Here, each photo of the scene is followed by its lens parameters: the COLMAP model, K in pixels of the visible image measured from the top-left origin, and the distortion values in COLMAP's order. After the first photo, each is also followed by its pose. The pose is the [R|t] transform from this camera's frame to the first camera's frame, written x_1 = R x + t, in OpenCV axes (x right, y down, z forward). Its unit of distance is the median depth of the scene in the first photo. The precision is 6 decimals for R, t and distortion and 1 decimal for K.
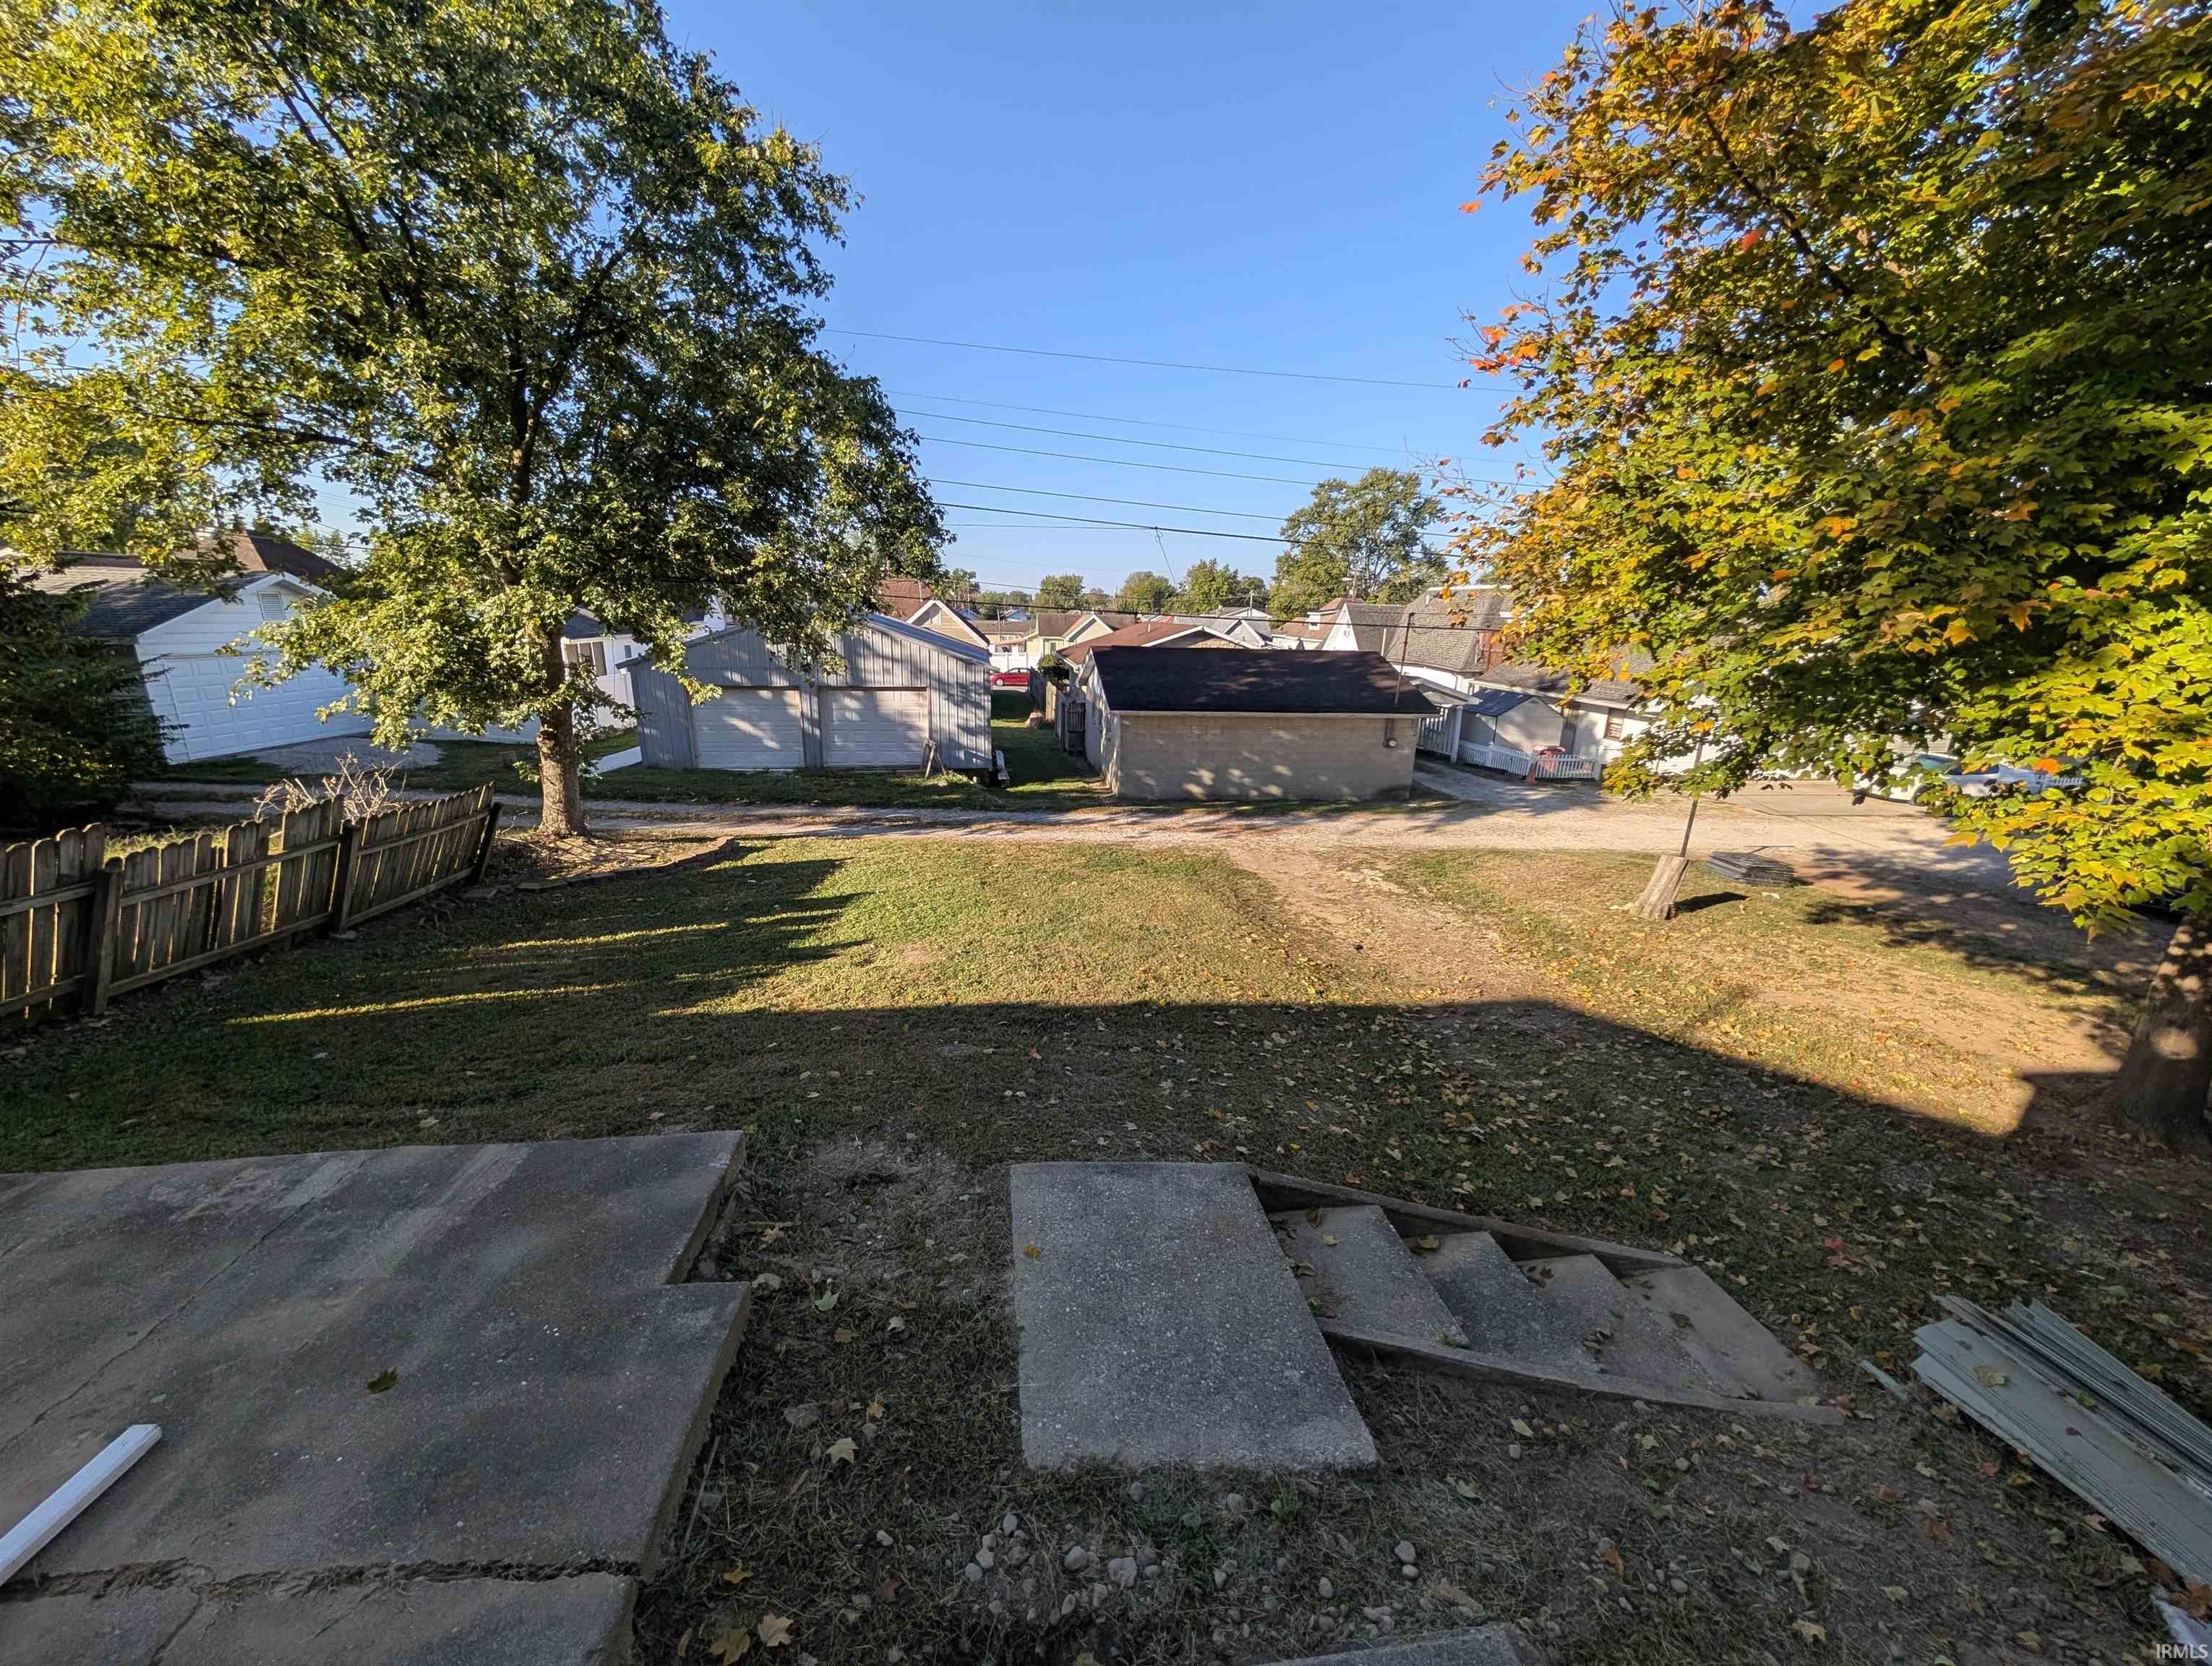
lens RADIAL K [[830.1, 0, 1103.6], [0, 830.1, 830.2], [0, 0, 1]] dist [-0.002197, 0.000130]
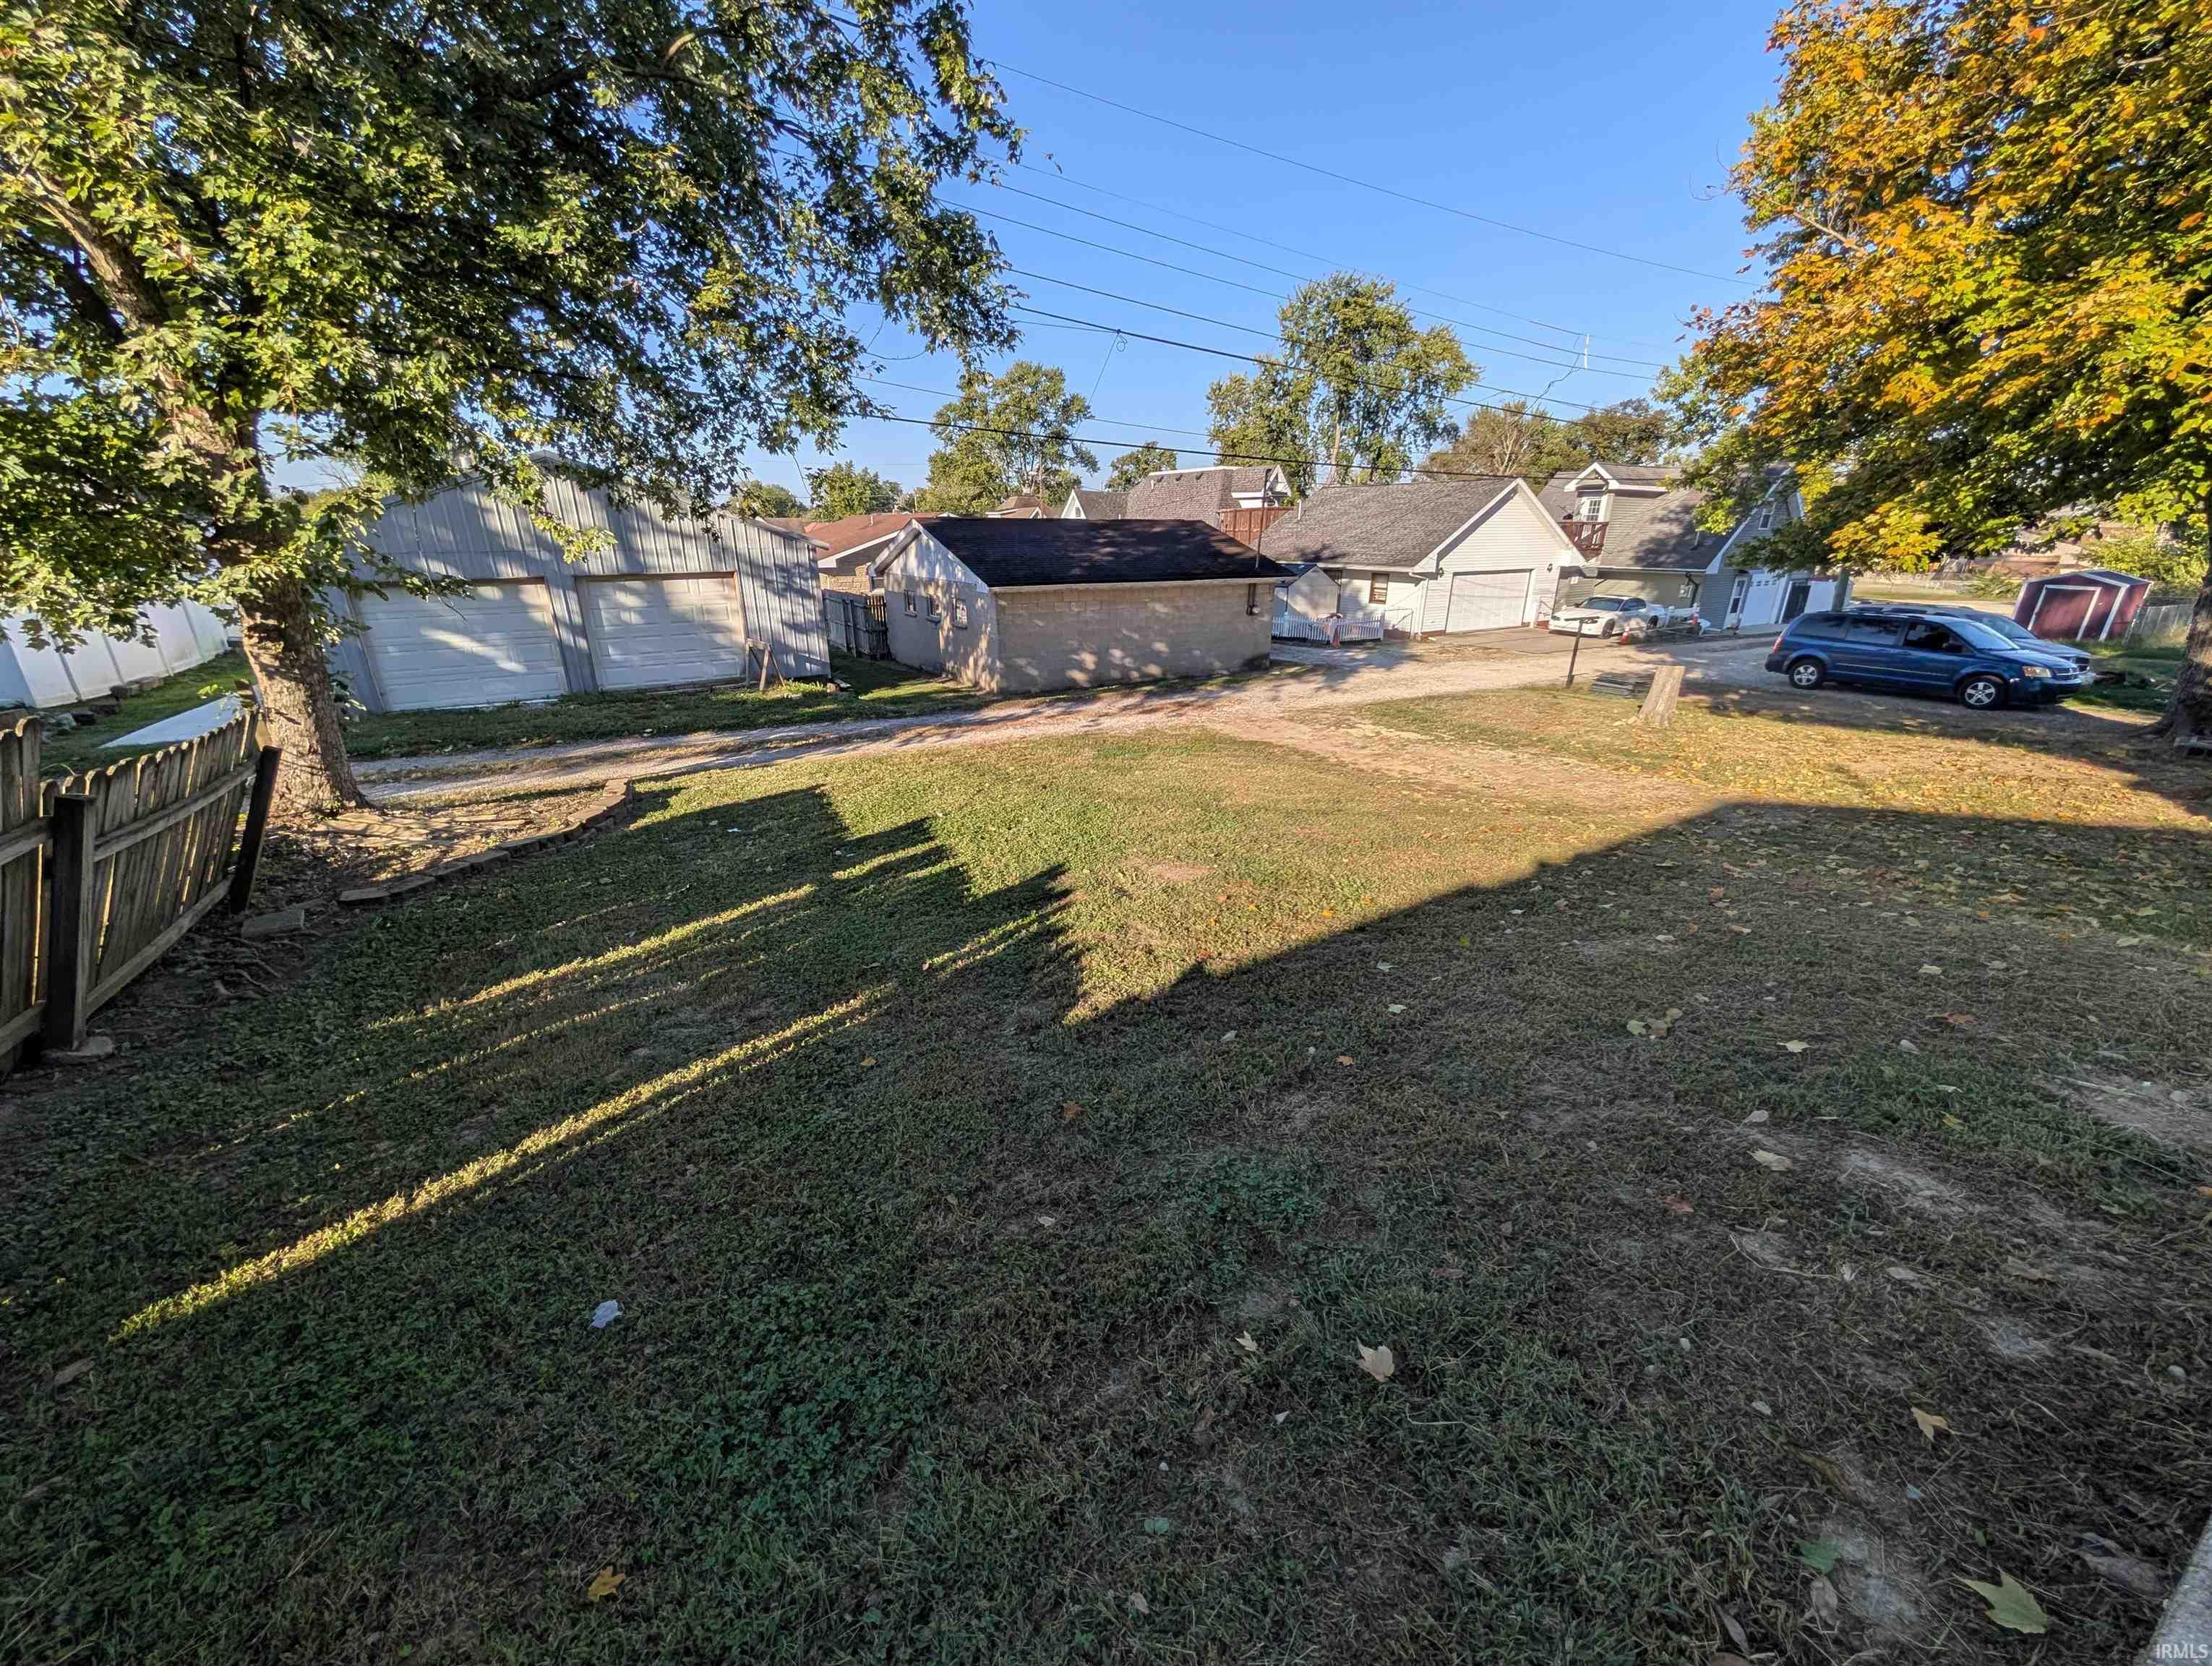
lens RADIAL K [[830.1, 0, 1108.0], [0, 830.1, 835.2], [0, 0, 1]] dist [-0.002197, 0.000130]
pose [[0.912218, -0.164515, 0.375225, -0.229924], [0.125299, 0.983982, 0.126804, 0.010666], [-0.390075, -0.068658, 0.918220, 0.158402]]
